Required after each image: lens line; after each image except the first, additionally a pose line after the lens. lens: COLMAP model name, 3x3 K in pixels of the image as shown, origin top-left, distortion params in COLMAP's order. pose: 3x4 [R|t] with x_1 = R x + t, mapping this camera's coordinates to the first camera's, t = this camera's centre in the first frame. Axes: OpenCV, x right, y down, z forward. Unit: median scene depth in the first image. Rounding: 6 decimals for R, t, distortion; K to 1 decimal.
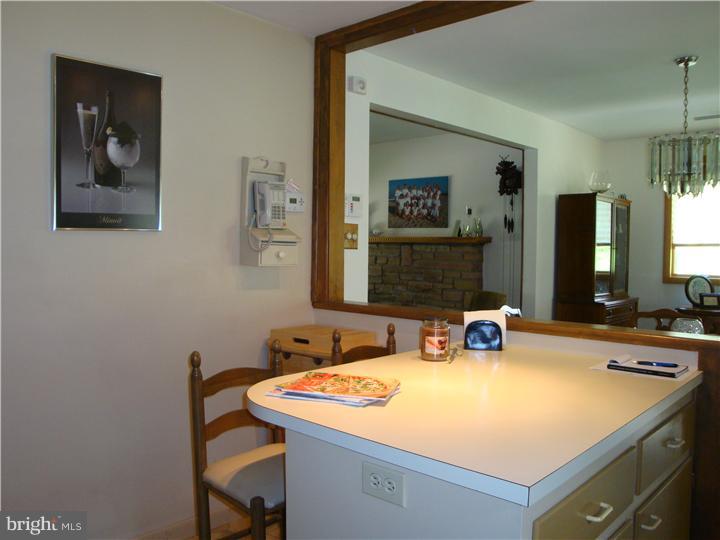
lens RADIAL K [[598.1, 0, 359.8], [0, 598.1, 269.4], [0, 0, 1]] dist [-0.147547, 0.123772]
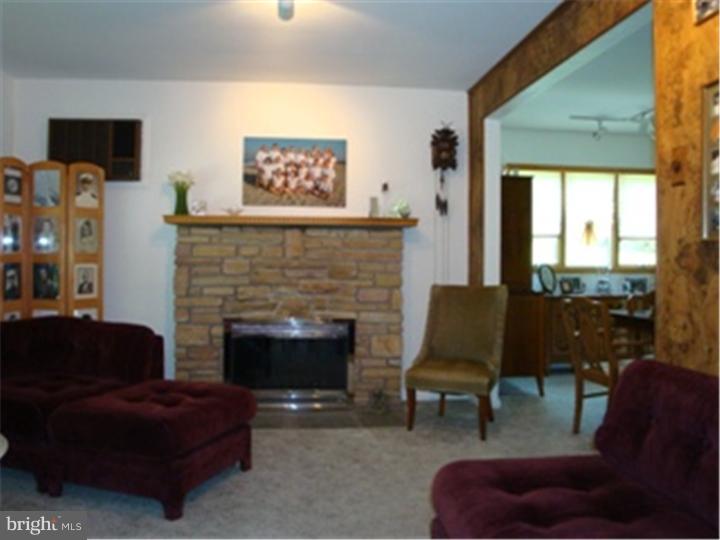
lens RADIAL K [[598.1, 0, 357.9], [0, 598.1, 262.6], [0, 0, 1]] dist [-0.147547, 0.123772]
pose [[0.648770, -0.006879, 0.760954, -0.411875], [0.030948, 0.999370, -0.017351, 0.014295], [-0.760355, 0.034806, 0.648574, 0.484048]]
